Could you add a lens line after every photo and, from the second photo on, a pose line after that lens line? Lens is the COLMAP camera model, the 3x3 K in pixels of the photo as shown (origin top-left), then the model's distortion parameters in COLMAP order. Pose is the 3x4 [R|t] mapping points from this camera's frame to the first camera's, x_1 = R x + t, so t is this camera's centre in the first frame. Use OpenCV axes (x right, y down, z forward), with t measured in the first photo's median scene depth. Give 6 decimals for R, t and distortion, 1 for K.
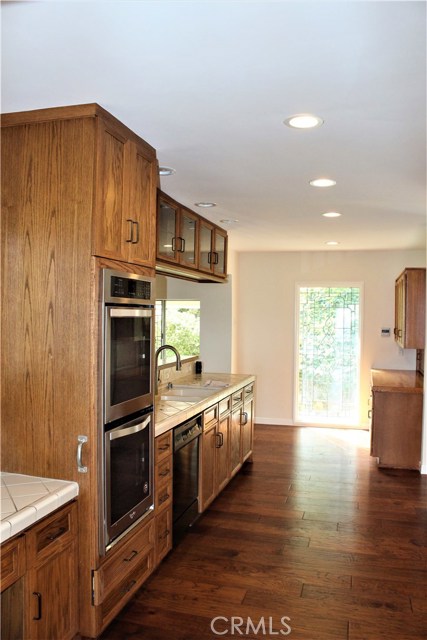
lens RADIAL K [[544.8, 0, 209.1], [0, 544.8, 318.4], [0, 0, 1]] dist [-0.164189, 0.150636]
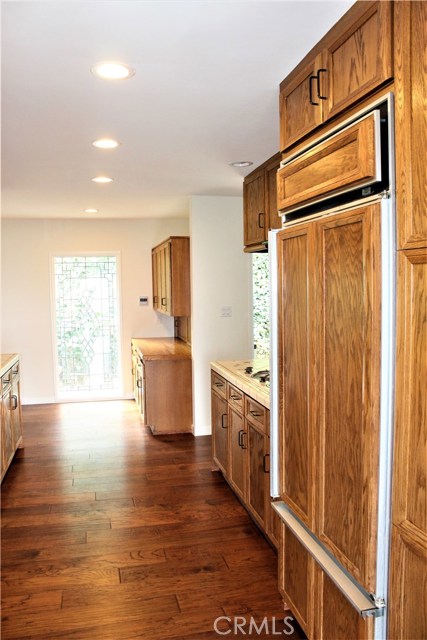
lens RADIAL K [[544.8, 0, 225.3], [0, 544.8, 323.2], [0, 0, 1]] dist [-0.164189, 0.150636]
pose [[0.869676, -0.058577, 0.490135, -0.087106], [0.027084, 0.997101, 0.071109, -0.002201], [-0.492880, -0.048567, 0.868741, 0.085131]]
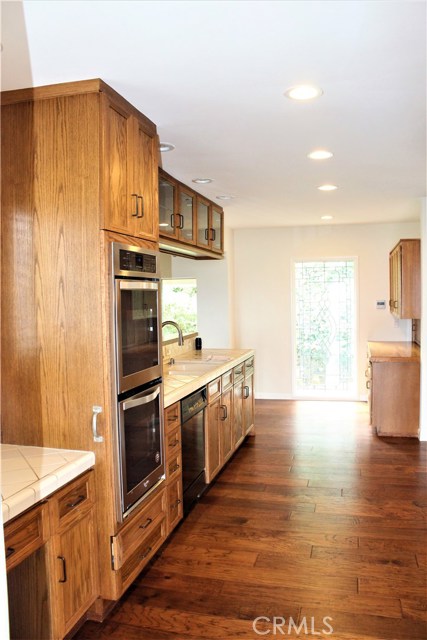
lens RADIAL K [[544.8, 0, 210.9], [0, 544.8, 317.2], [0, 0, 1]] dist [-0.164189, 0.150636]
pose [[0.999402, -0.030029, 0.017131, -0.021442], [0.029452, 0.999021, 0.033012, 0.014637], [-0.018105, -0.032487, 0.999308, -0.017003]]
